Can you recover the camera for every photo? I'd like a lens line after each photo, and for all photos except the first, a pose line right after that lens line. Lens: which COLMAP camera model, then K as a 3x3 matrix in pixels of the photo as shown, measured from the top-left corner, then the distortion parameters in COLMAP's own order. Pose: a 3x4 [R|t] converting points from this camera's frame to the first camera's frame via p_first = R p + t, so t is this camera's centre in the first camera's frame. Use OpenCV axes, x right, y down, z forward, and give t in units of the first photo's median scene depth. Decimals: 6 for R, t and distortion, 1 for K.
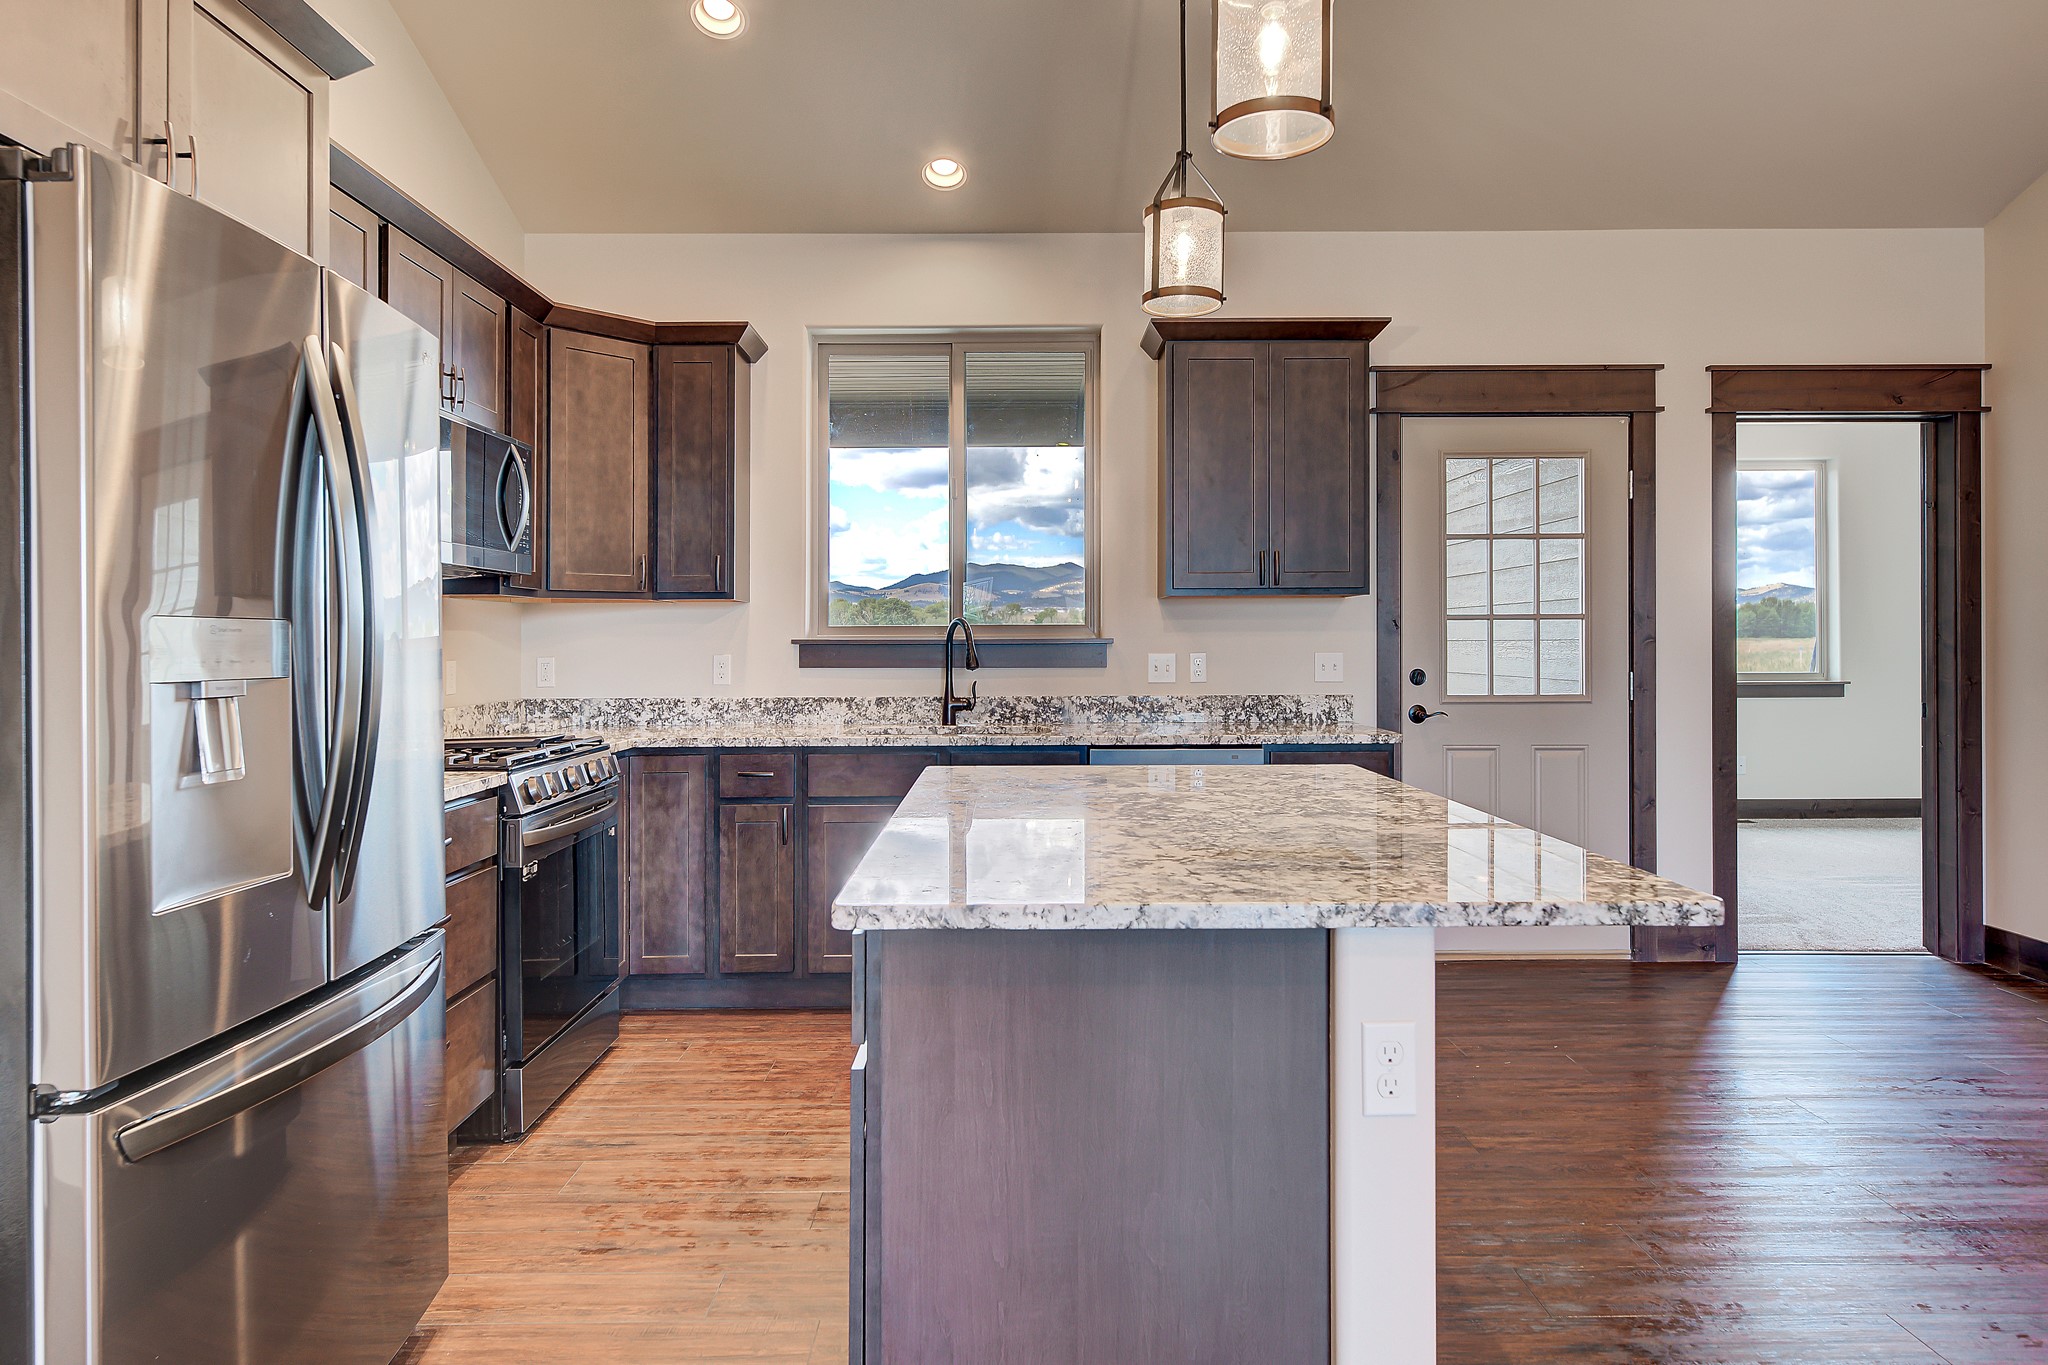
lens RADIAL K [[1222.8, 0, 1013.1], [0, 1222.8, 641.4], [0, 0, 1]] dist [0.019128, -0.000077]
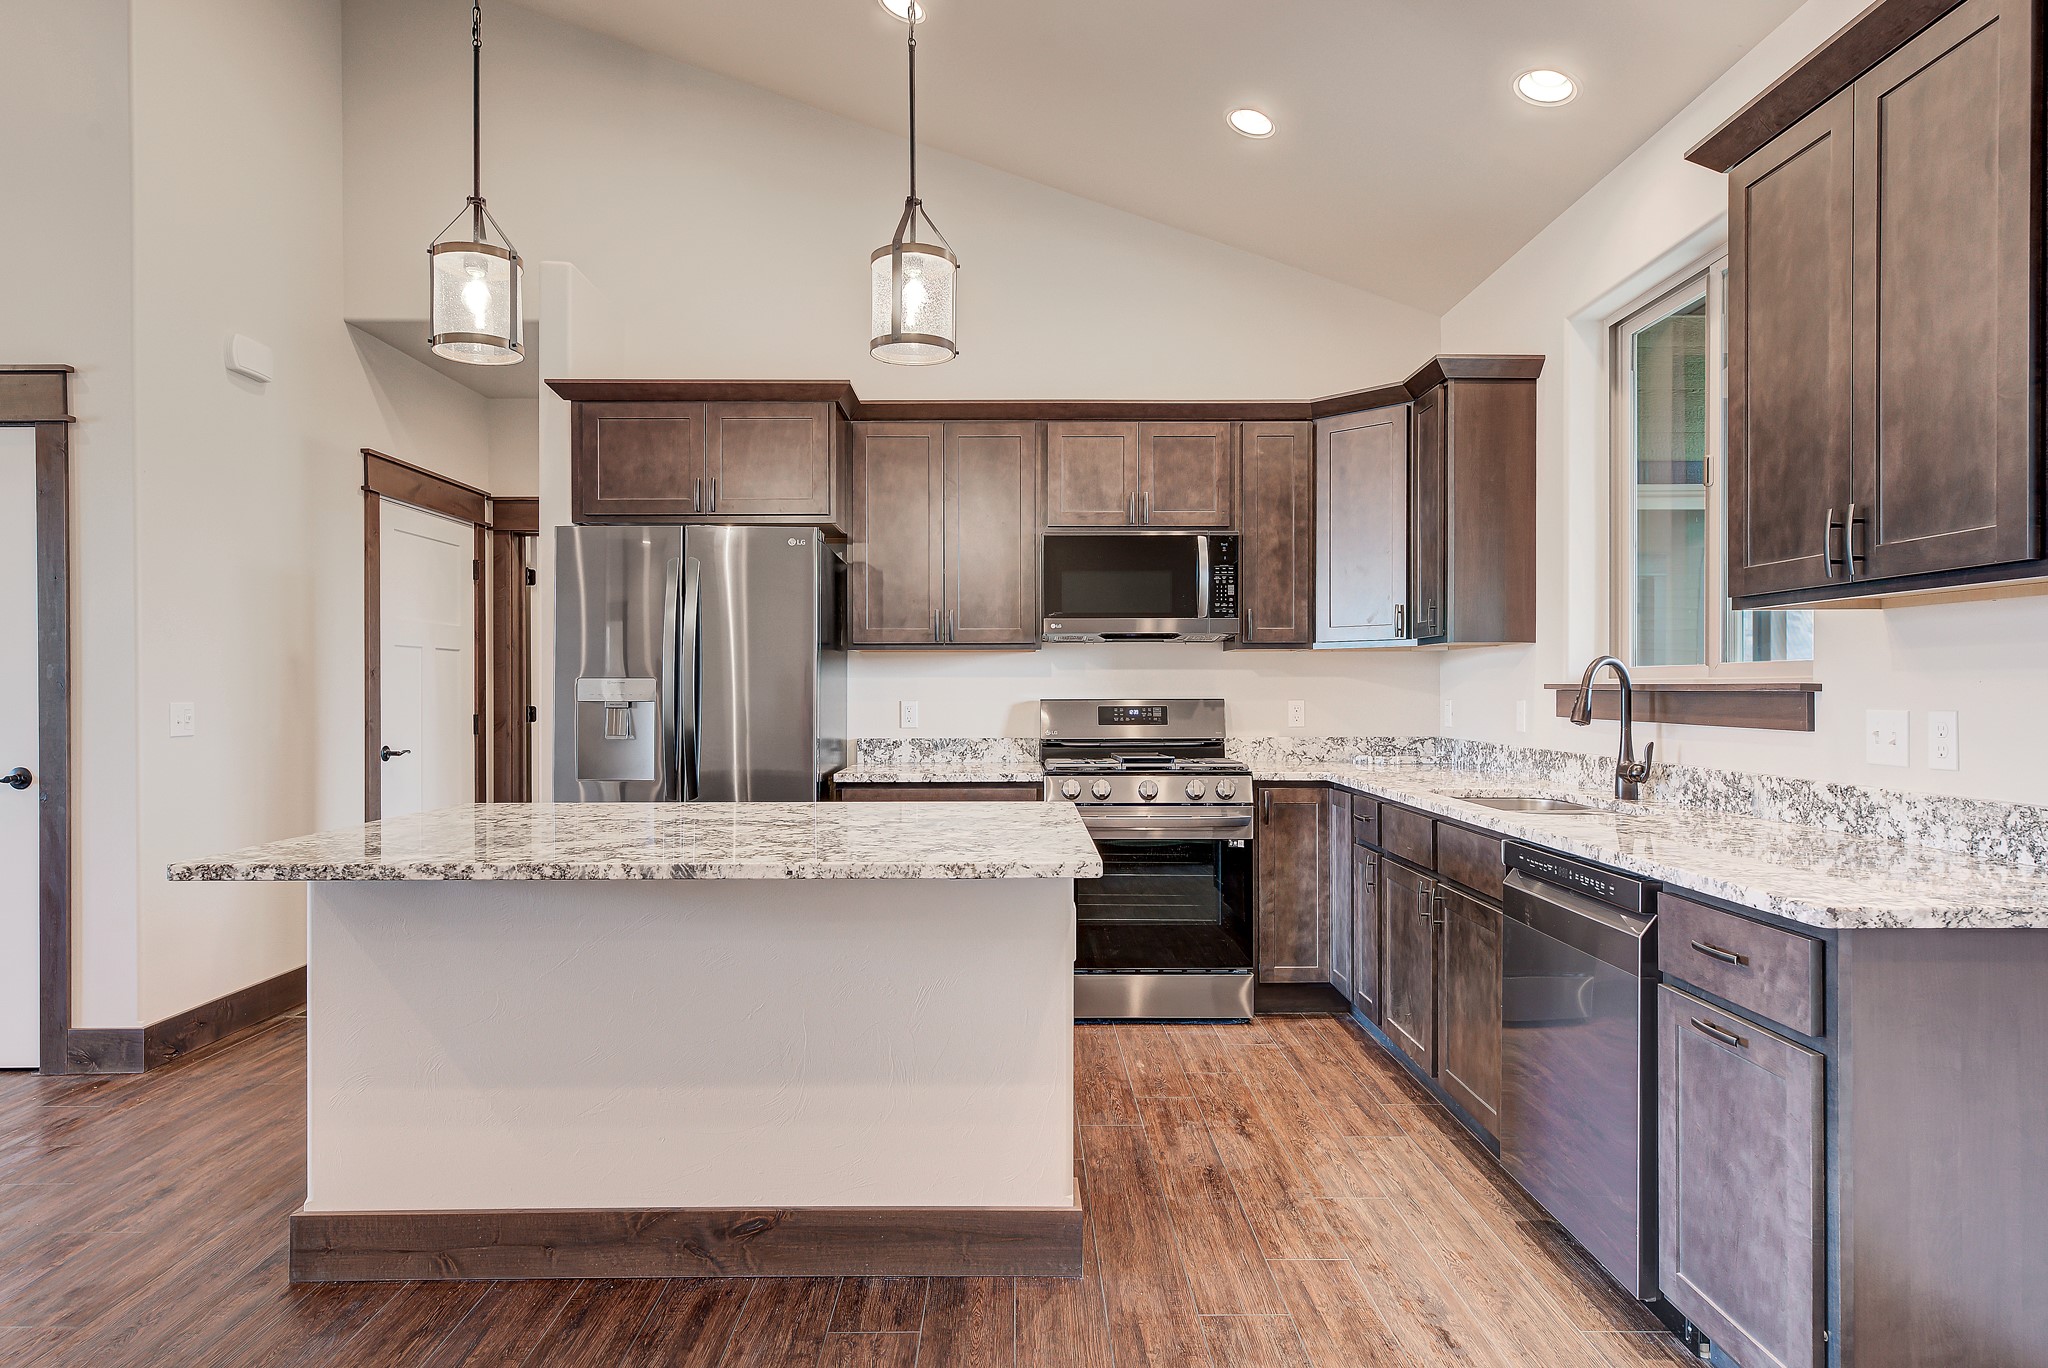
lens RADIAL K [[1096.5, 0, 1008.6], [0, 1096.5, 687.6], [0, 0, 1]] dist [0.011426, -0.000547]
pose [[0.018005, 0.004489, -0.999828, 0.608464], [0.002383, 0.999987, 0.004533, -0.003277], [0.999835, -0.002464, 0.017994, 0.611989]]
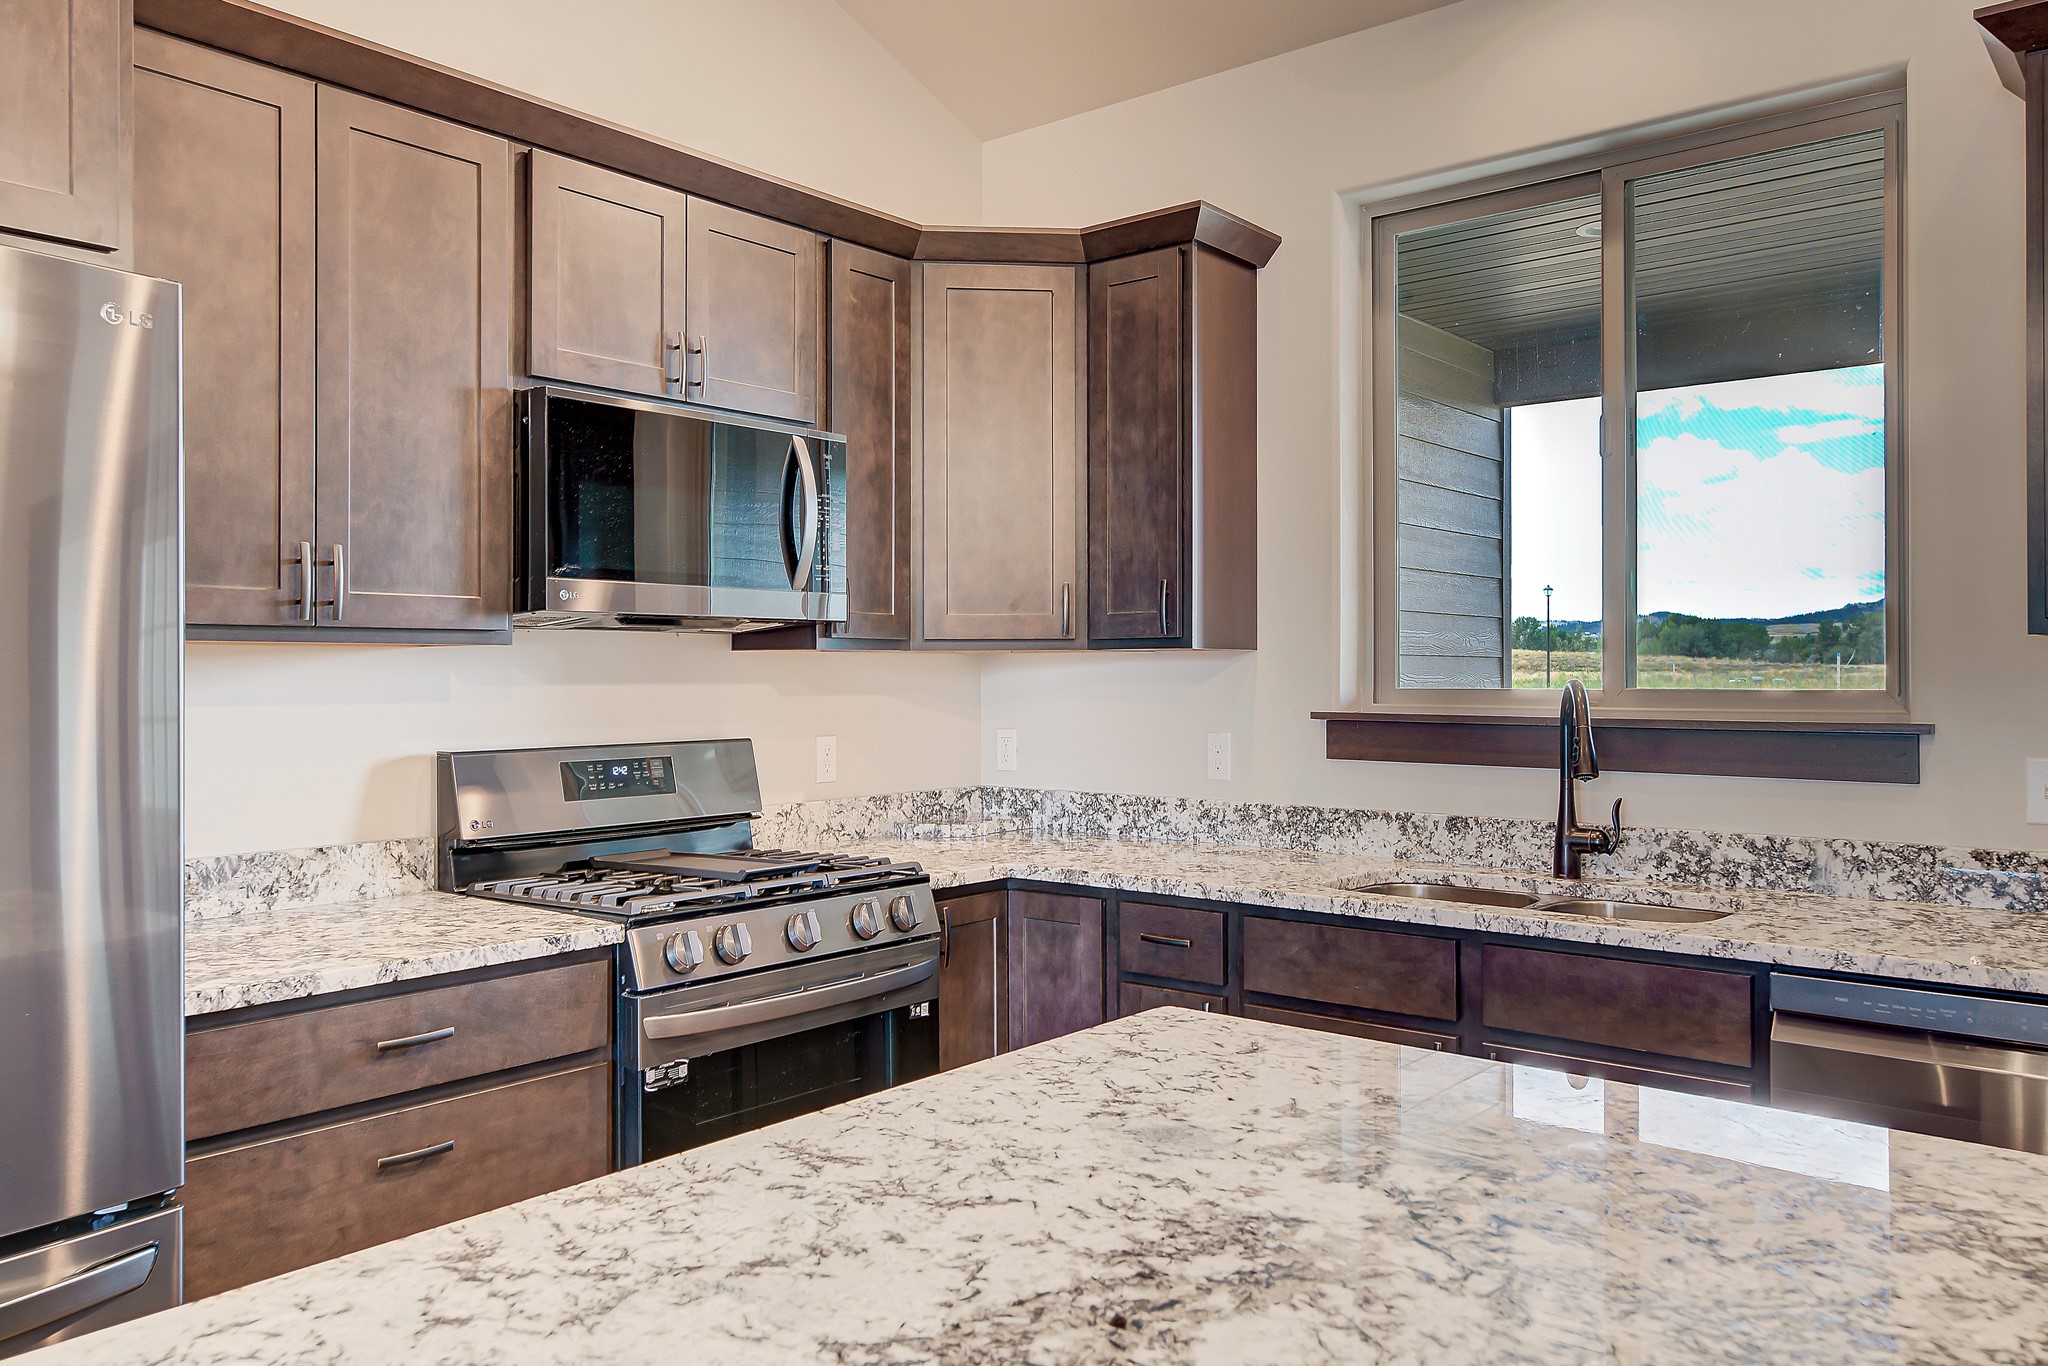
lens RADIAL K [[1541.5, 0, 953.6], [0, 1541.5, 661.0], [0, 0, 1]] dist [0.006930, 0.010085]
pose [[0.765849, -0.001060, -0.643019, 0.177560], [-0.002352, 0.999987, -0.004449, -0.023259], [0.643016, 0.004920, 0.765837, 0.304992]]
